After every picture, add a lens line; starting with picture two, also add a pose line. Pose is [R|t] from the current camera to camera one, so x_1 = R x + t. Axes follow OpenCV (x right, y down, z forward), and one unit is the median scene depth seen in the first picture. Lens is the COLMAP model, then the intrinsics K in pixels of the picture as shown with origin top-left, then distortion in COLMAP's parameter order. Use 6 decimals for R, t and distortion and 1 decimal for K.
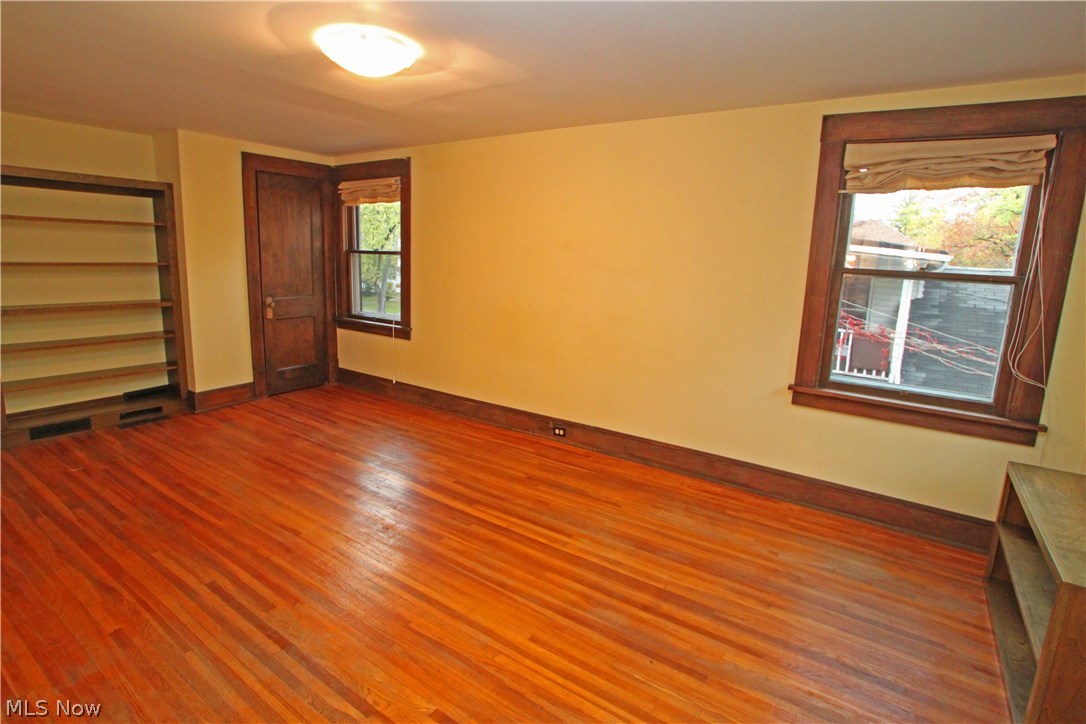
lens RADIAL K [[546.2, 0, 546.1], [0, 546.2, 358.7], [0, 0, 1]] dist [-0.045228, 0.007321]
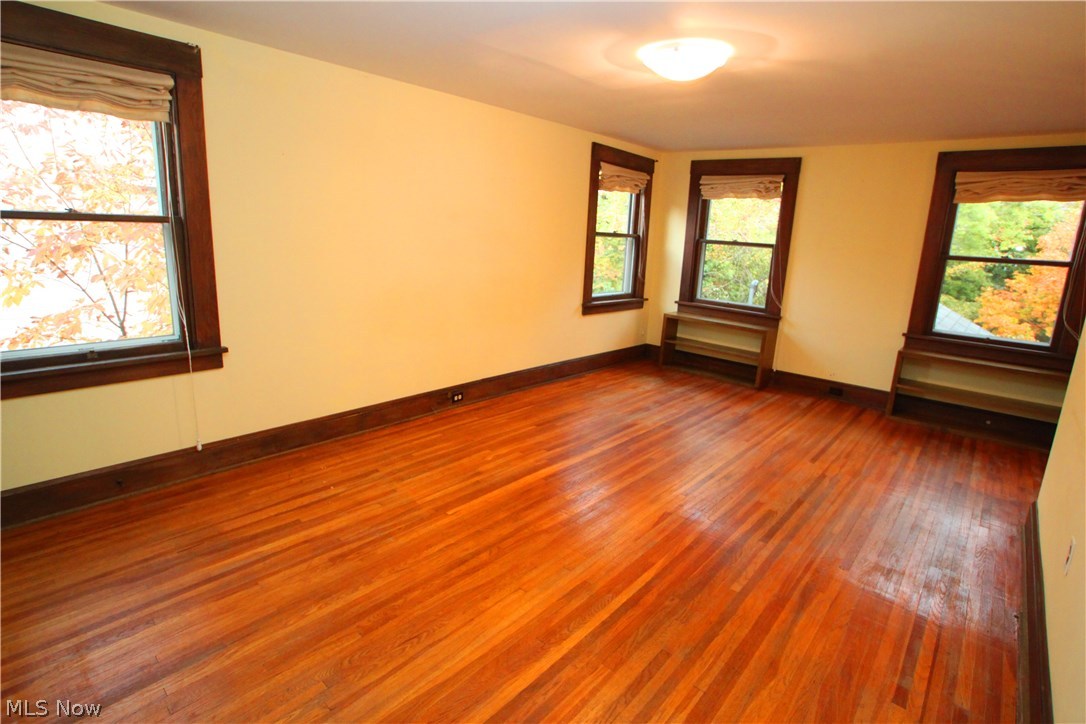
lens RADIAL K [[546.2, 0, 546.0], [0, 546.2, 358.5], [0, 0, 1]] dist [-0.045228, 0.007321]
pose [[0.110425, -0.255804, 0.960401, -1.127324], [0.138879, 0.960802, 0.239942, -0.194420], [-0.984134, 0.106884, 0.141622, 0.837715]]
